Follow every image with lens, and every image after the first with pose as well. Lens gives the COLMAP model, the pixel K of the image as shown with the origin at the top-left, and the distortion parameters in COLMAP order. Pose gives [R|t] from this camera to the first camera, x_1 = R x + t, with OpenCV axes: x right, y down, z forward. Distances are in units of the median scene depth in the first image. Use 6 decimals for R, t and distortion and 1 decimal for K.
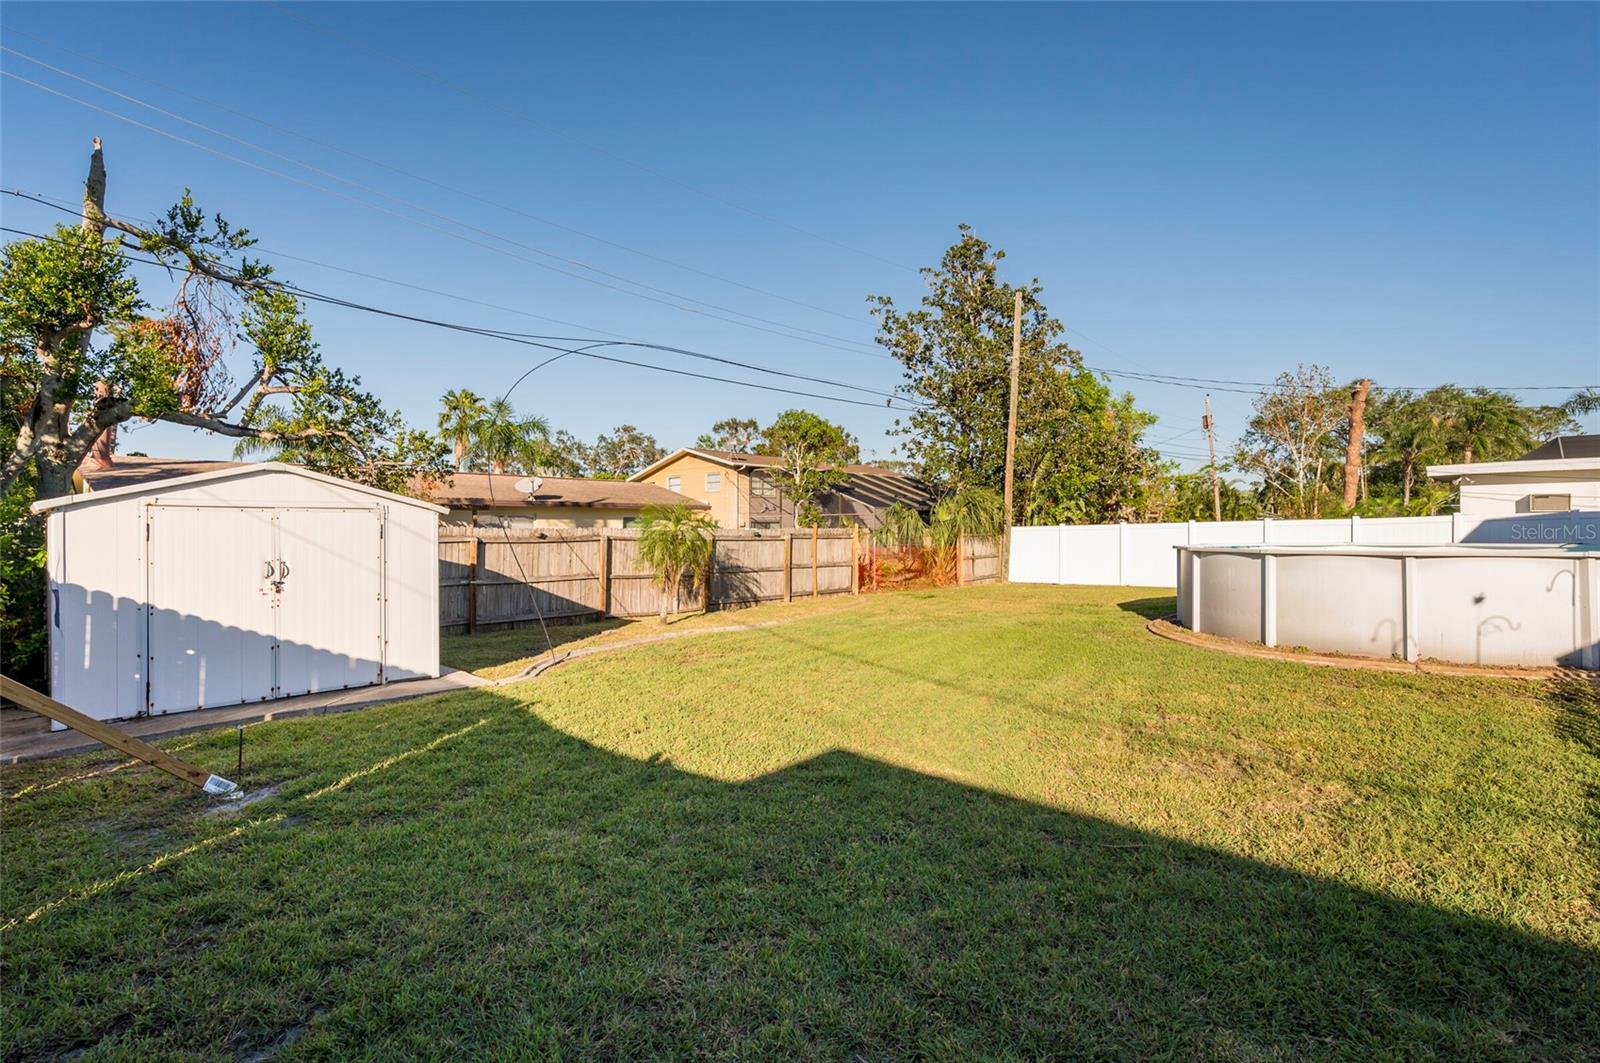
lens RADIAL K [[721.5, 0, 792.9], [0, 721.5, 529.6], [0, 0, 1]] dist [-0.002265, -0.001104]
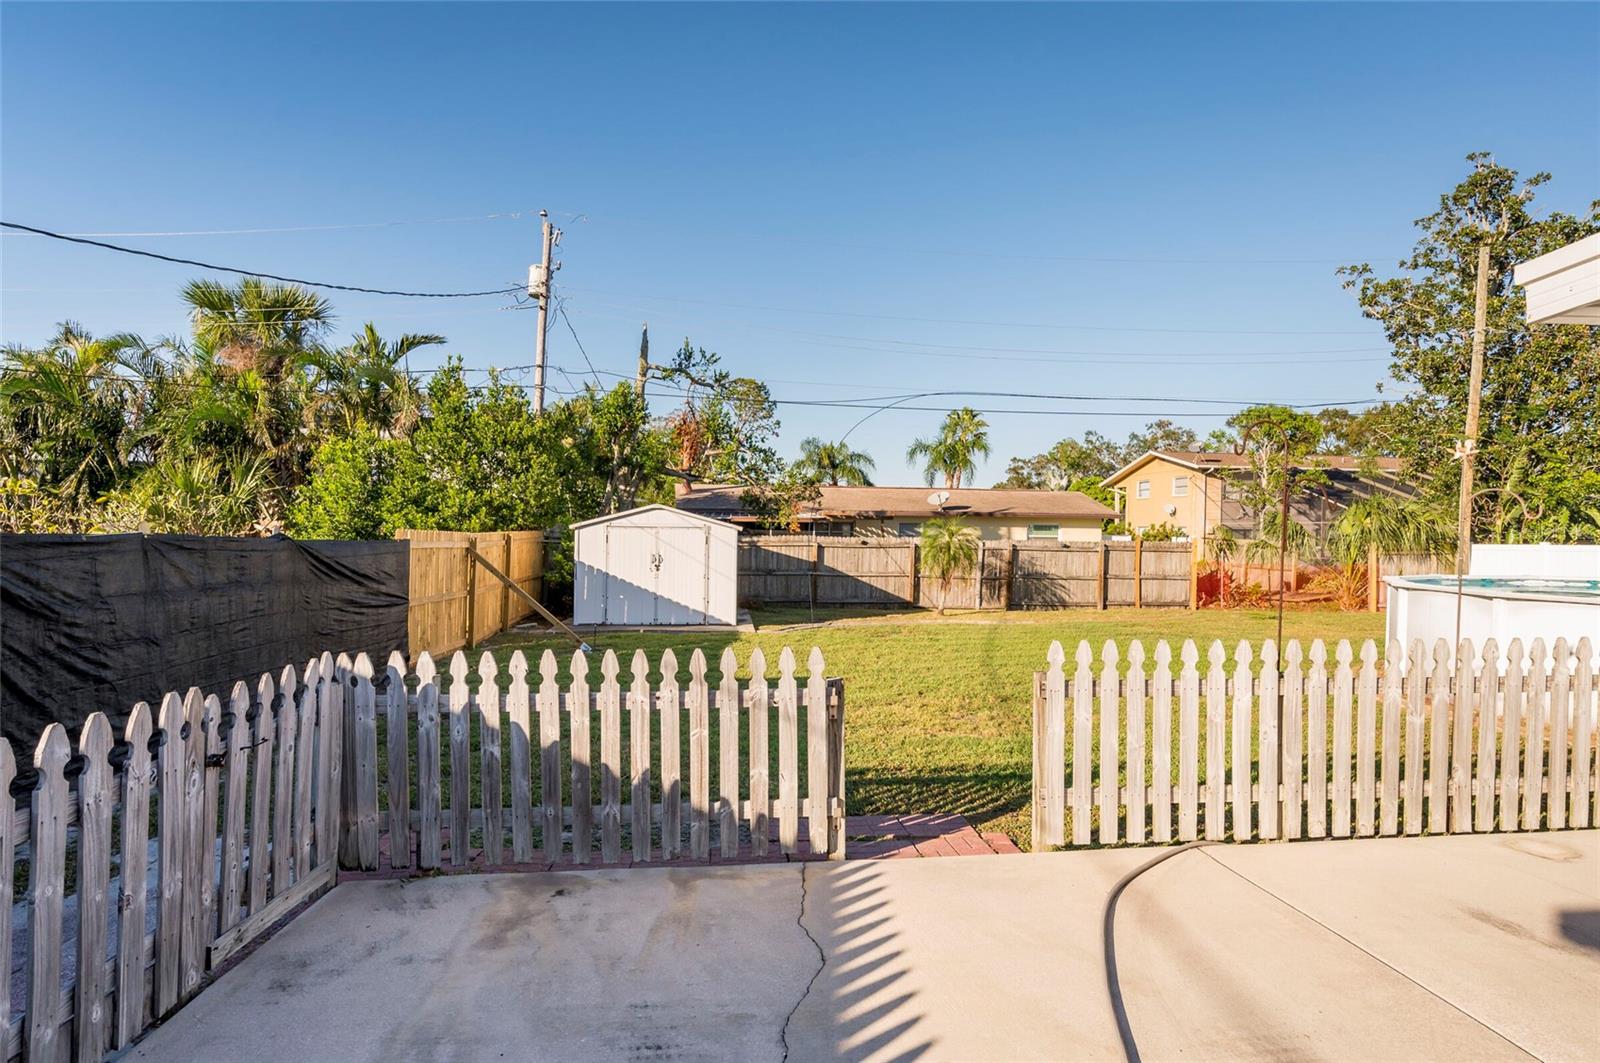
lens RADIAL K [[721.5, 0, 810.2], [0, 721.5, 529.0], [0, 0, 1]] dist [-0.002265, -0.001104]
pose [[0.769611, 0.015452, -0.638326, 0.368931], [-0.016715, 0.999852, 0.004051, -0.017666], [0.638294, 0.007552, 0.769755, -0.105610]]
